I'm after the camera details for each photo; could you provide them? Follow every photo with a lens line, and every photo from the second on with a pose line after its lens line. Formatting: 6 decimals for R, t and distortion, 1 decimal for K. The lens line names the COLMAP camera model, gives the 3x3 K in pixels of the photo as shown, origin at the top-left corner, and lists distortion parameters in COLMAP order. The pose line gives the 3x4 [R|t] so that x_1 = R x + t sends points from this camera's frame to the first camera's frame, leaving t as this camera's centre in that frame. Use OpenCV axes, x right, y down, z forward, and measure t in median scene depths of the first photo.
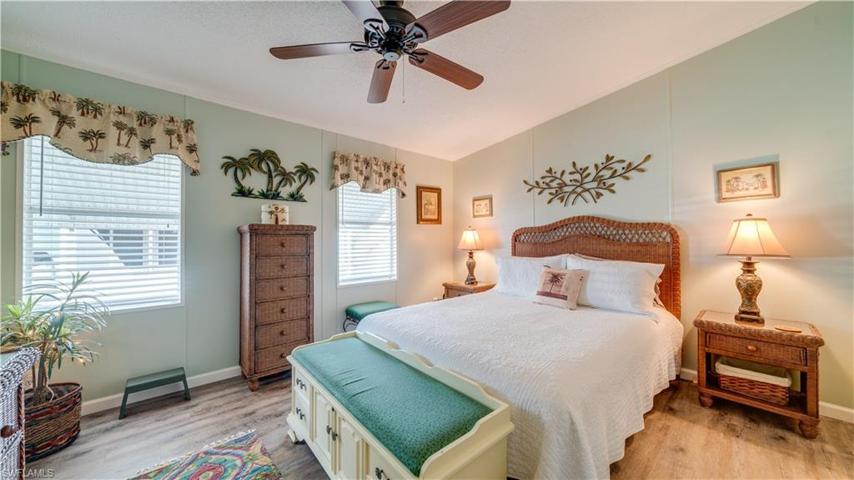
lens RADIAL K [[296.3, 0, 423.9], [0, 296.3, 234.9], [0, 0, 1]] dist [0.000681, 0.000149]
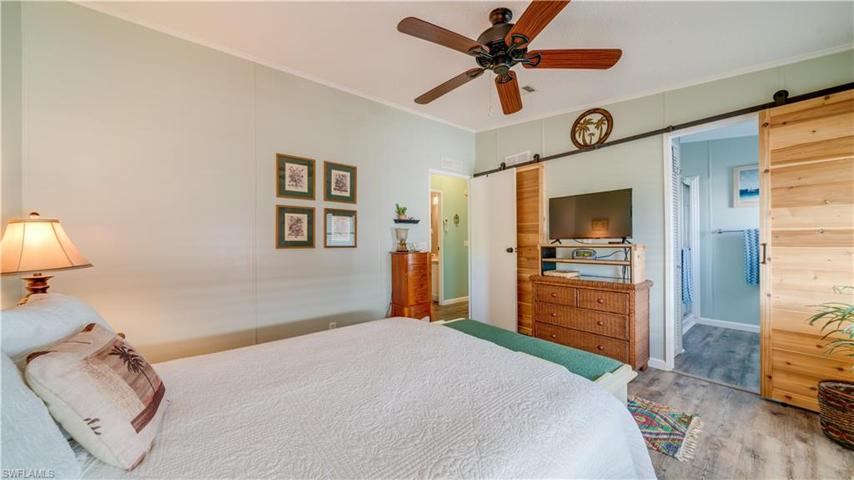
lens RADIAL K [[296.3, 0, 423.9], [0, 296.3, 234.9], [0, 0, 1]] dist [0.000681, 0.000149]
pose [[-0.998969, 0.011407, 0.043937, 0.135574], [0.010412, 0.999686, -0.022814, 0.014528], [-0.044183, -0.022333, -0.998774, 2.013671]]
